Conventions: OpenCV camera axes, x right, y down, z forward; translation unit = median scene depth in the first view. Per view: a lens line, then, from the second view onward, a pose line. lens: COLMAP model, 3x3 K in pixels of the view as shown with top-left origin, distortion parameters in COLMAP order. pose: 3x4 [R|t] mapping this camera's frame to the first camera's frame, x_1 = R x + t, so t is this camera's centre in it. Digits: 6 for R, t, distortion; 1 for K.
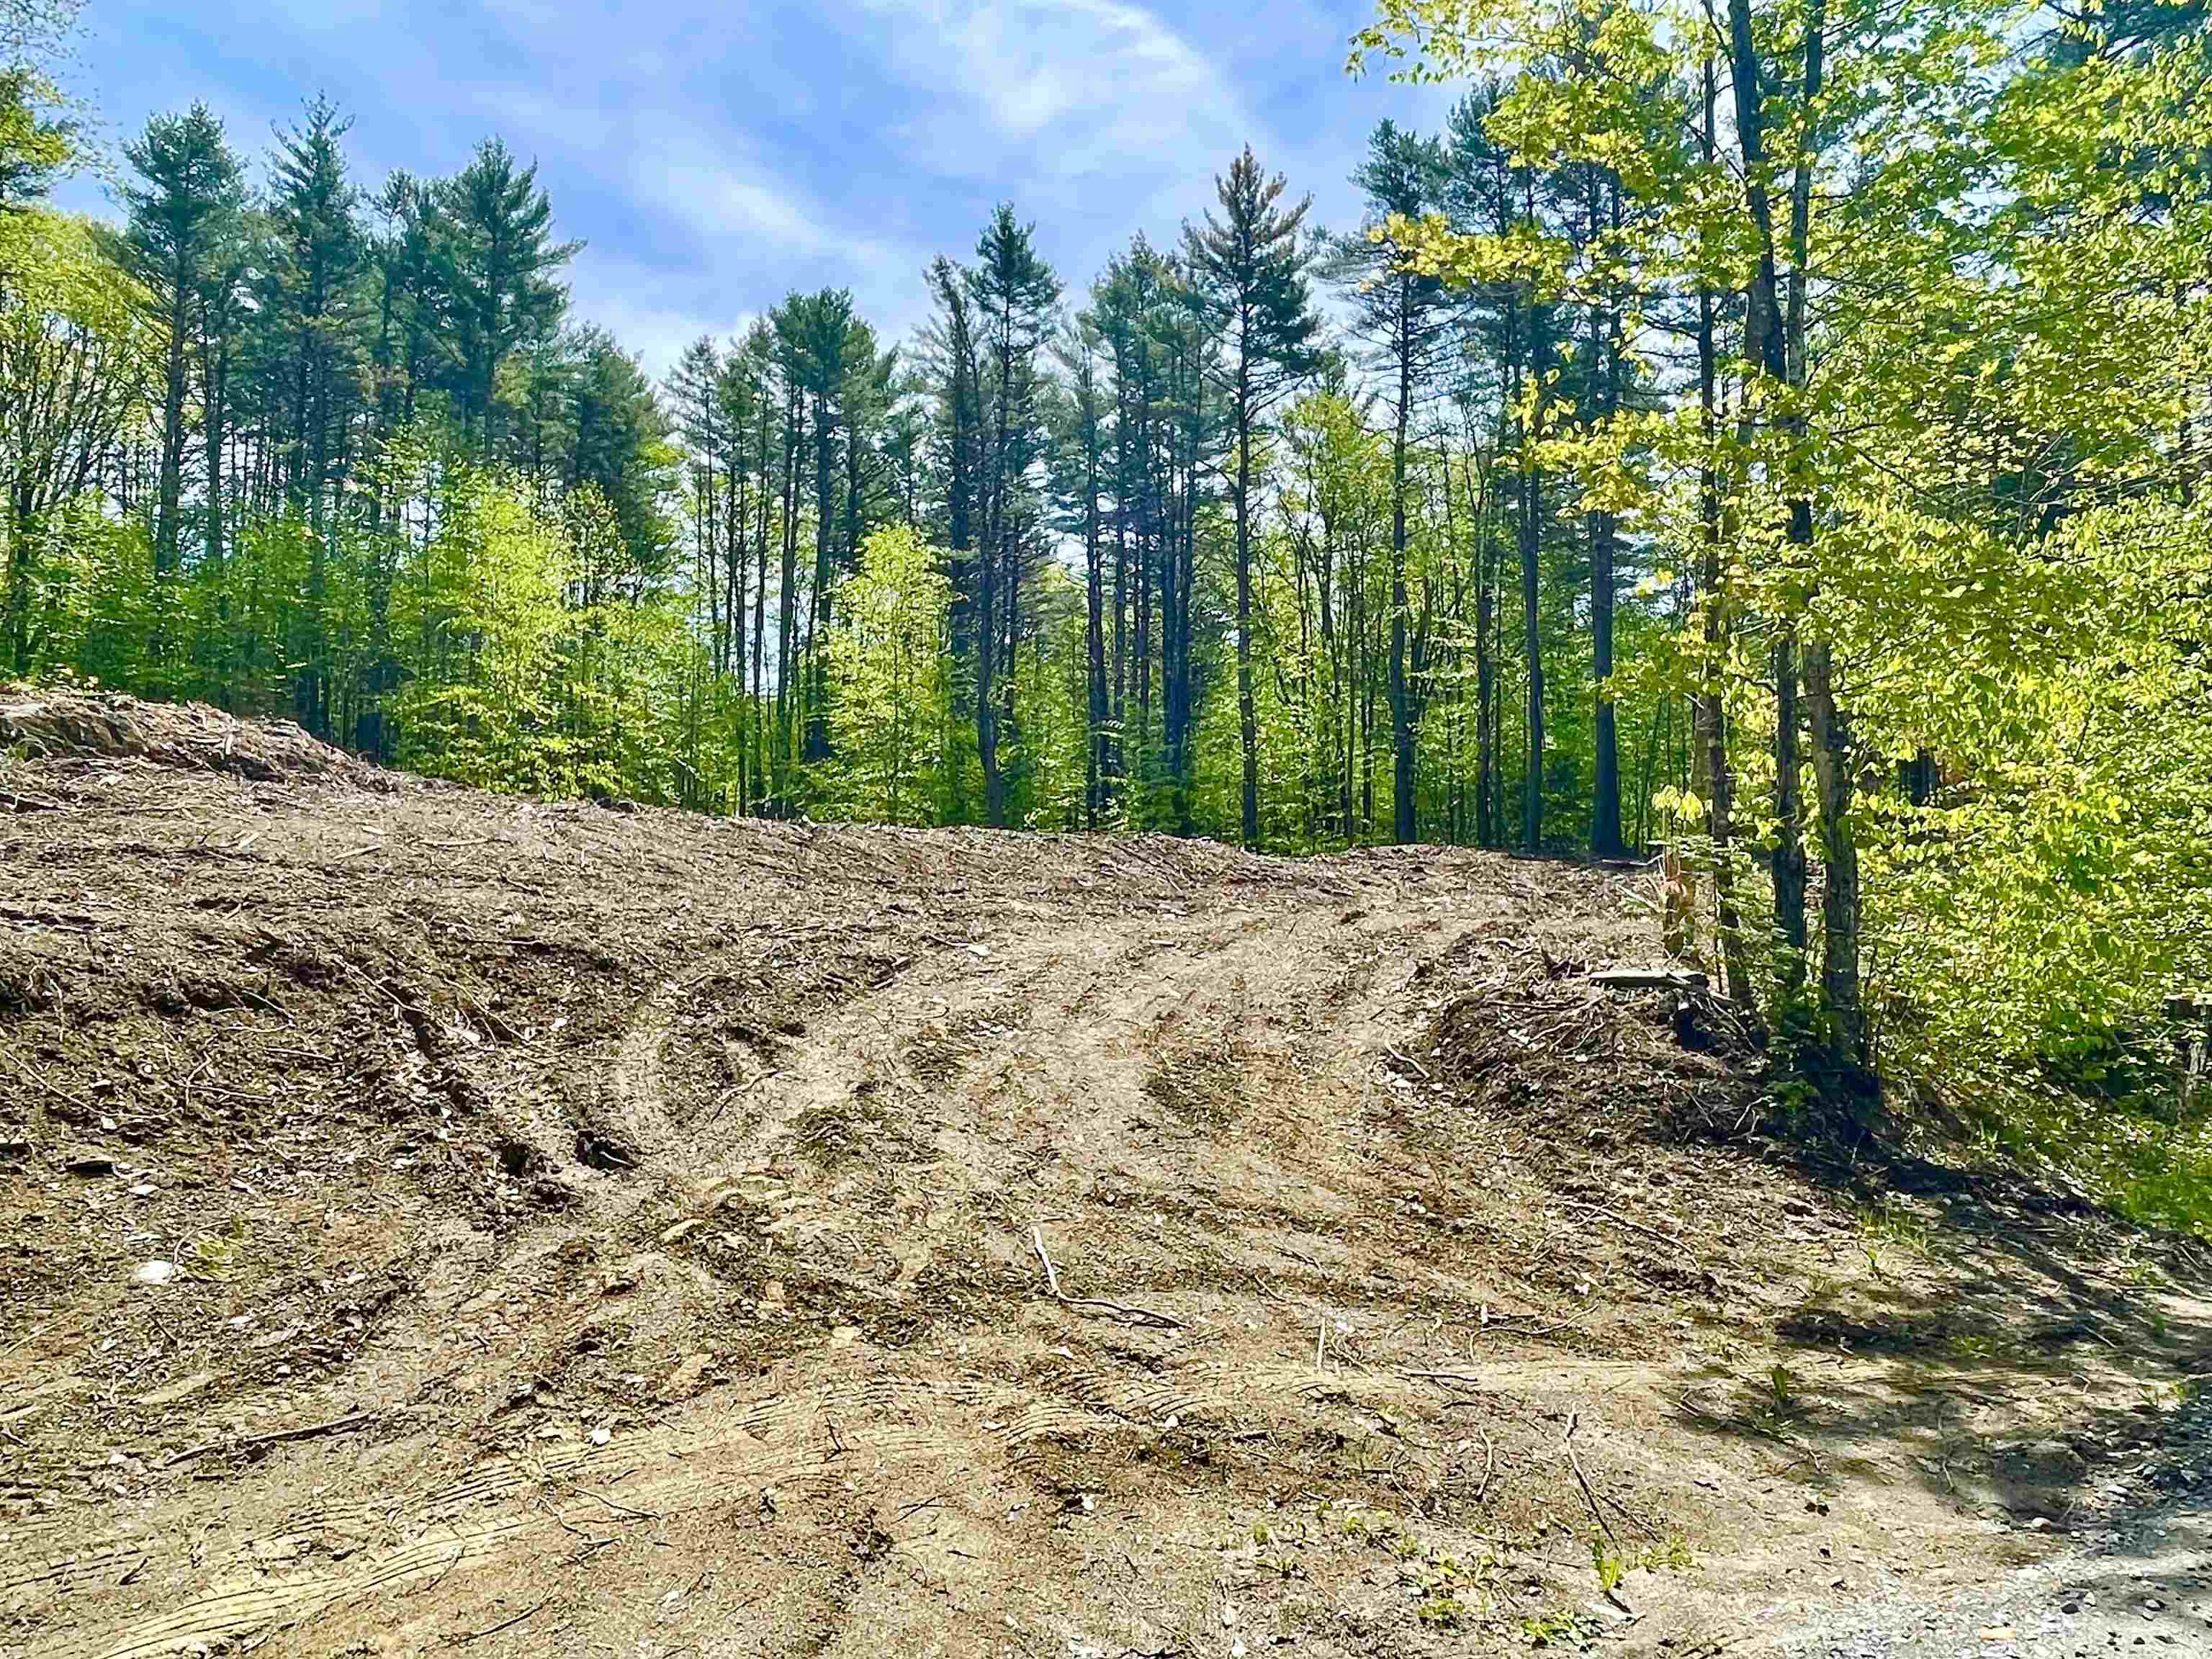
lens RADIAL K [[1569.9, 0, 1104.0], [0, 1569.9, 824.0], [0, 0, 1]] dist [0.008267, -0.037489]
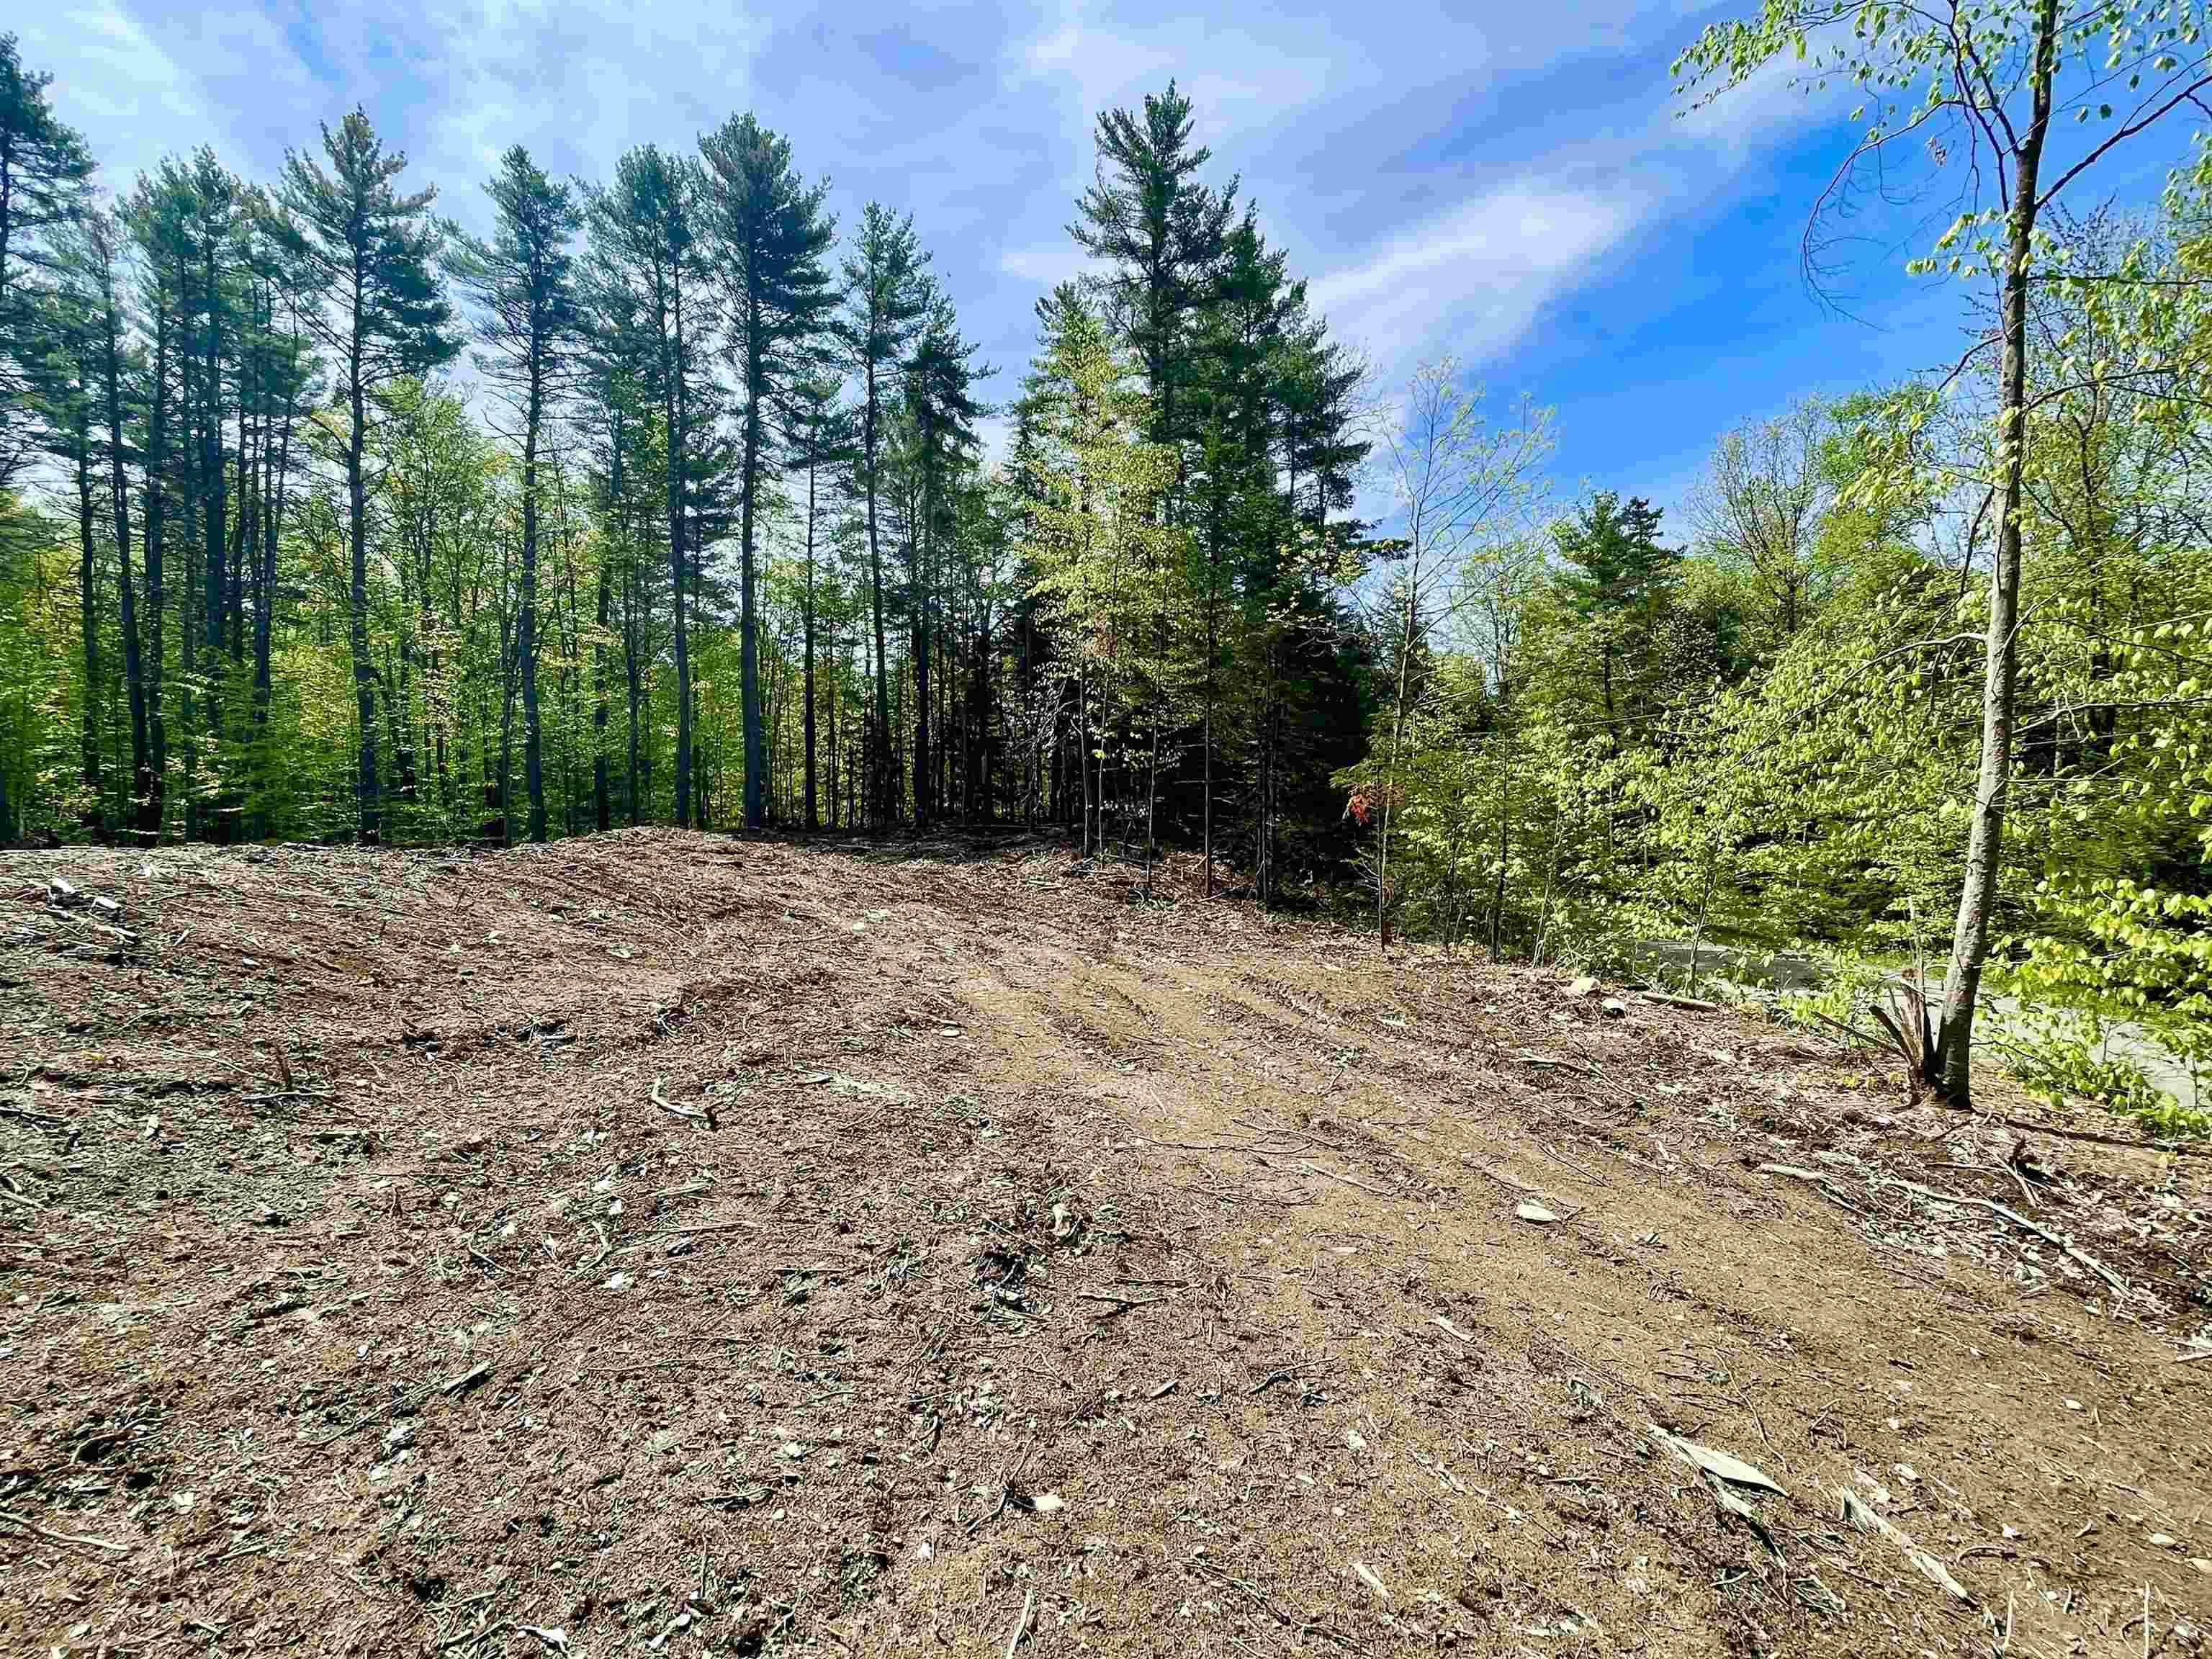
lens RADIAL K [[1027.5, 0, 1101.1], [0, 1027.5, 823.2], [0, 0, 1]] dist [-0.003486, 0.003179]
pose [[0.677427, 0.000088, 0.735590, -0.069668], [-0.034655, 0.998893, 0.031795, -0.015413], [-0.734773, -0.047031, 0.676680, 0.192137]]
